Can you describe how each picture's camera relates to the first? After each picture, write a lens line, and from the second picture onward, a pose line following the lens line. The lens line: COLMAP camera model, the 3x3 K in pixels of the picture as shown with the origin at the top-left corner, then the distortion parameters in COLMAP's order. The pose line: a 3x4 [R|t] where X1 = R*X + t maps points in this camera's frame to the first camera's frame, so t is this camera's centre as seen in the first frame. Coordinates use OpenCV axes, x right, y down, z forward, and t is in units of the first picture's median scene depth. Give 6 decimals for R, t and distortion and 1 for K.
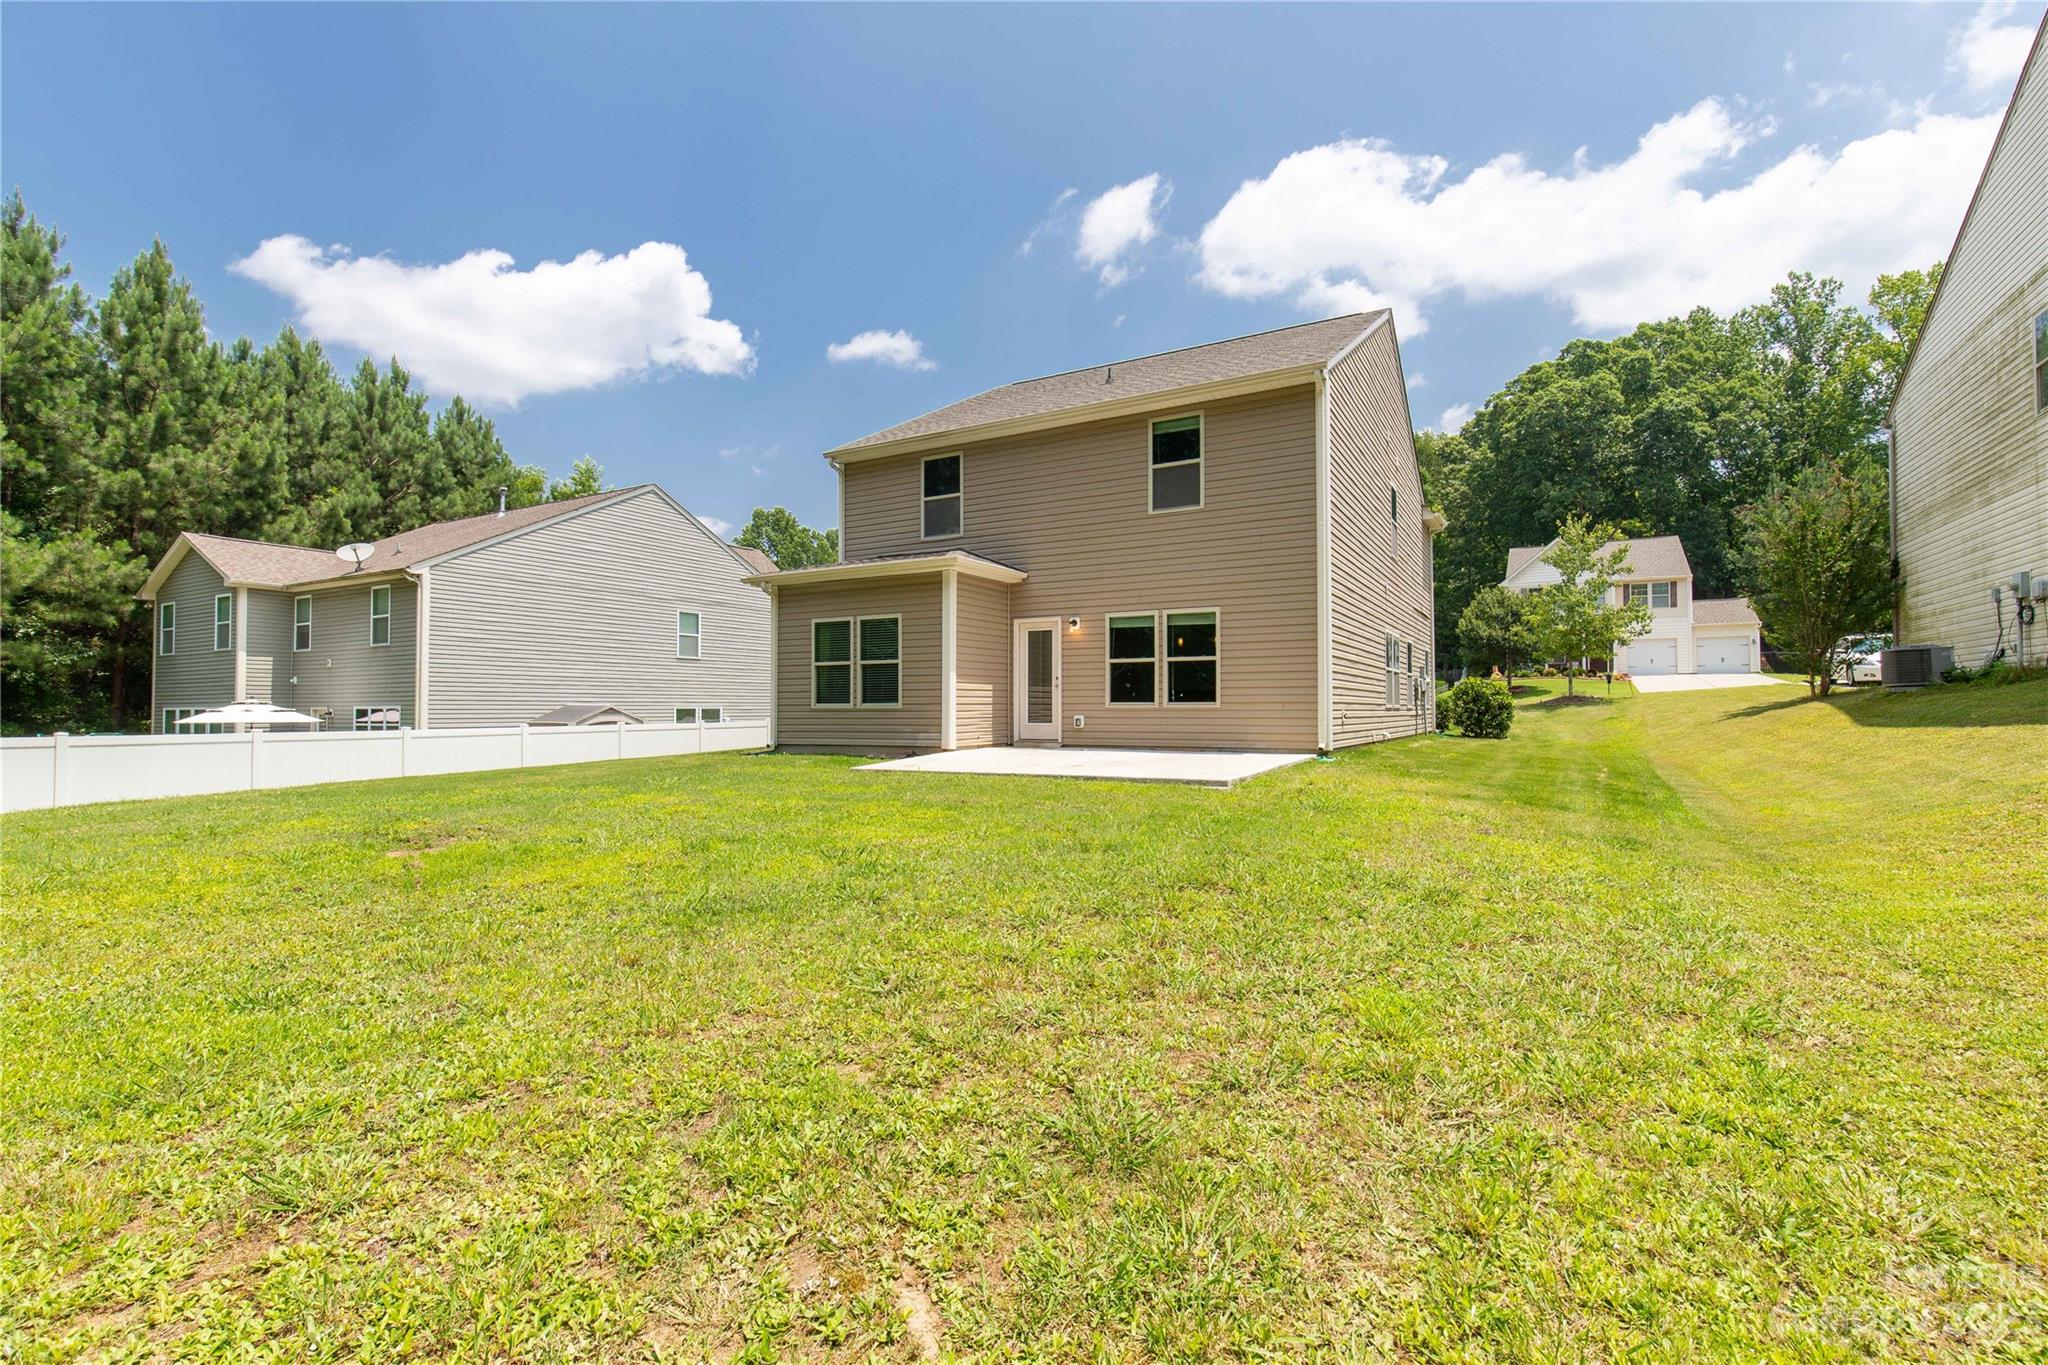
lens RADIAL K [[936.7, 0, 993.8], [0, 936.7, 696.3], [0, 0, 1]] dist [-0.019983, 0.000423]
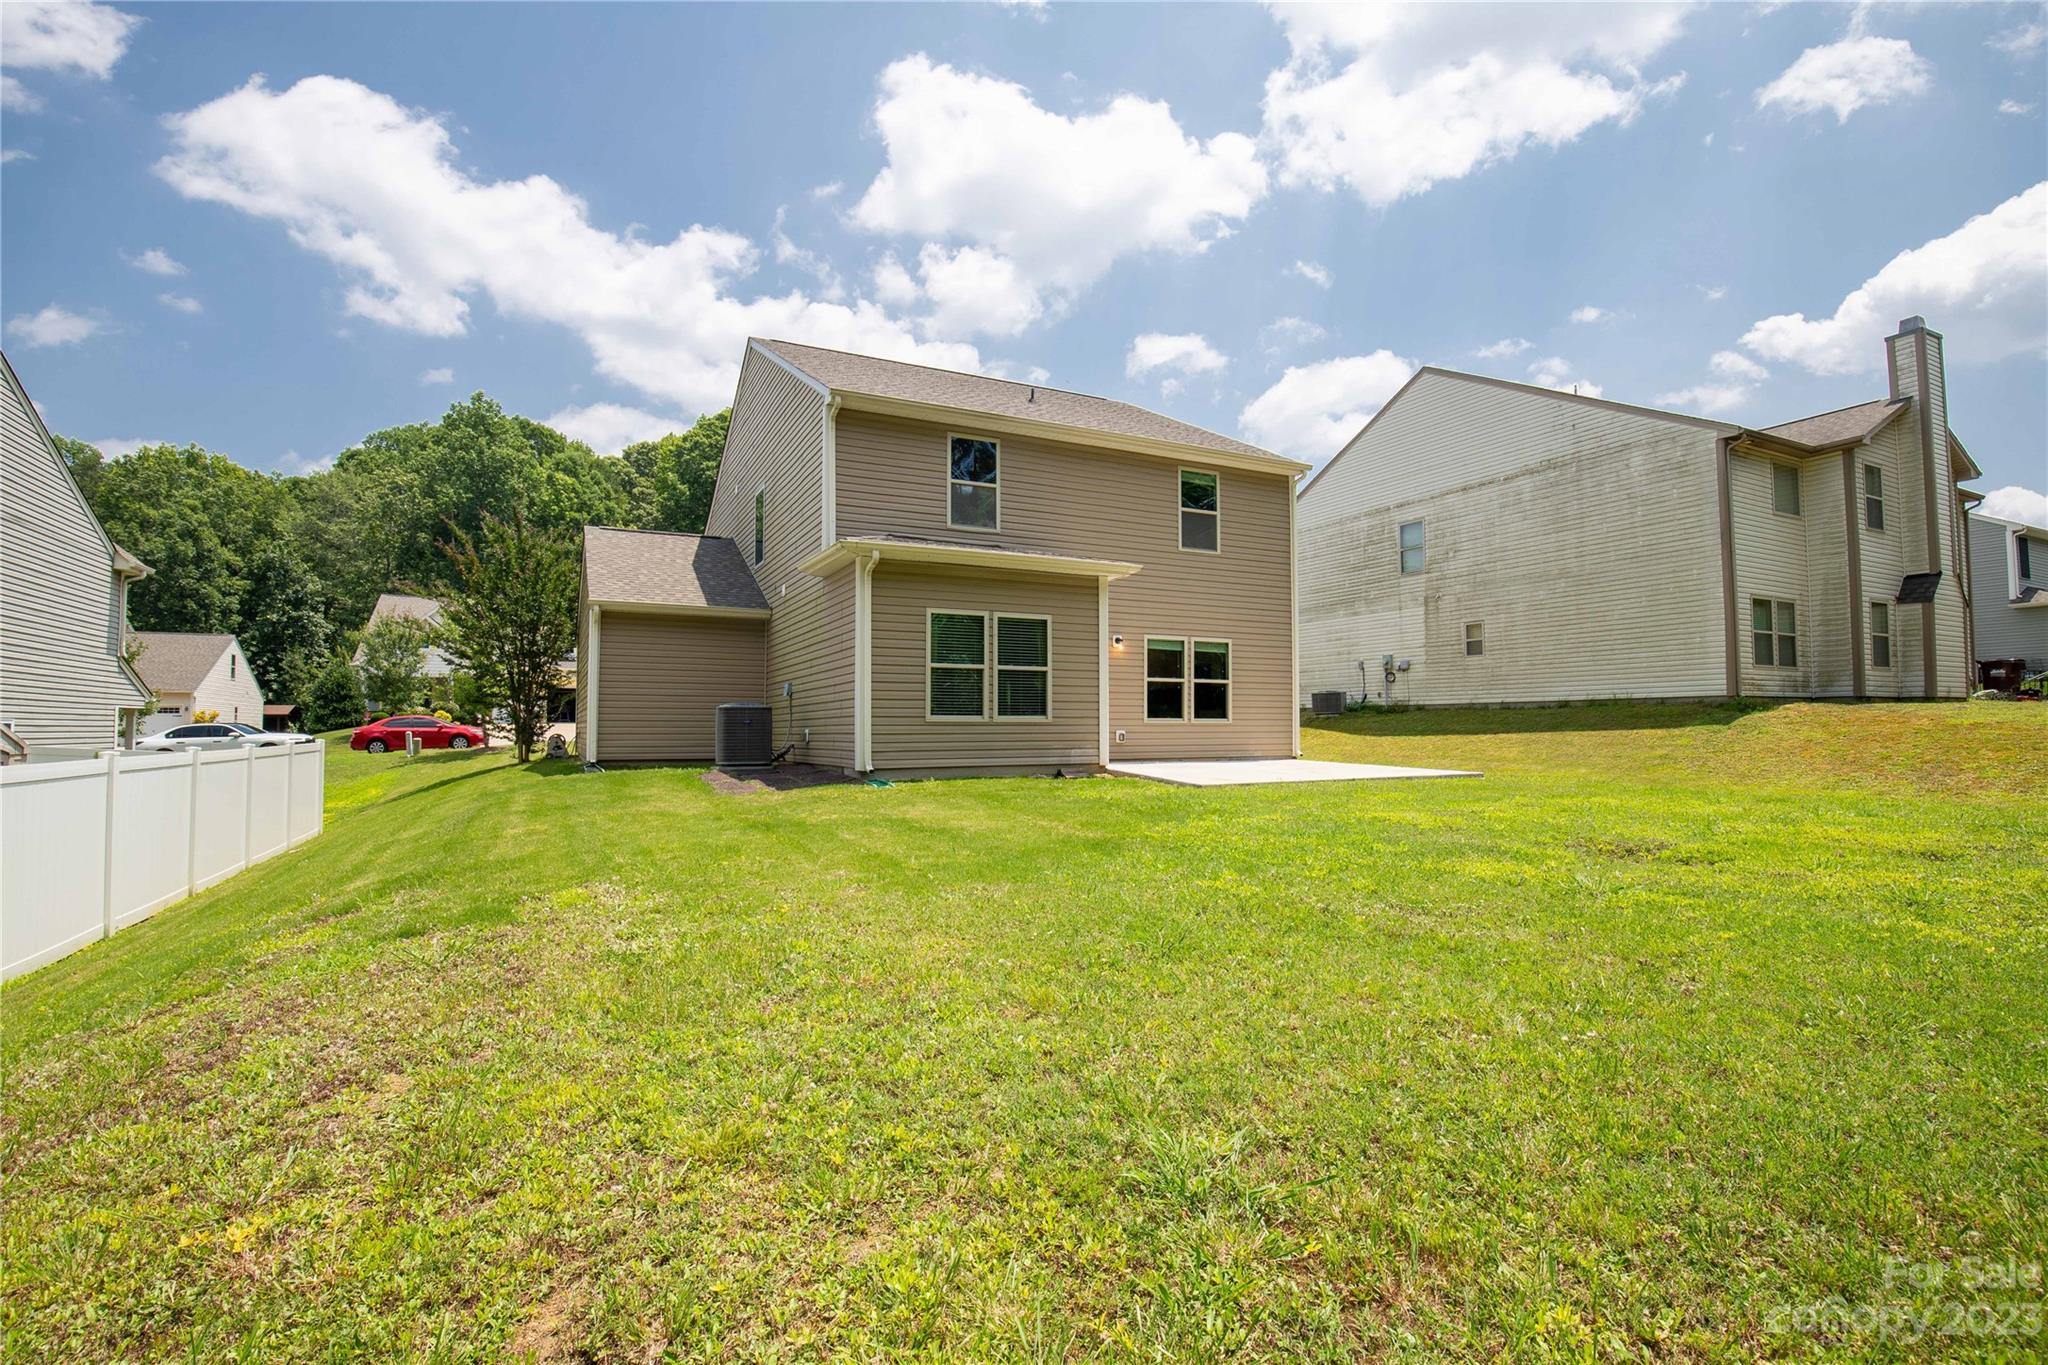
lens RADIAL K [[936.7, 0, 990.1], [0, 936.7, 688.7], [0, 0, 1]] dist [-0.019983, 0.000423]
pose [[0.557109, 0.035950, 0.829661, -0.866449], [-0.017940, 0.999350, -0.031257, 0.009889], [-0.830246, 0.002529, 0.557392, 0.552267]]
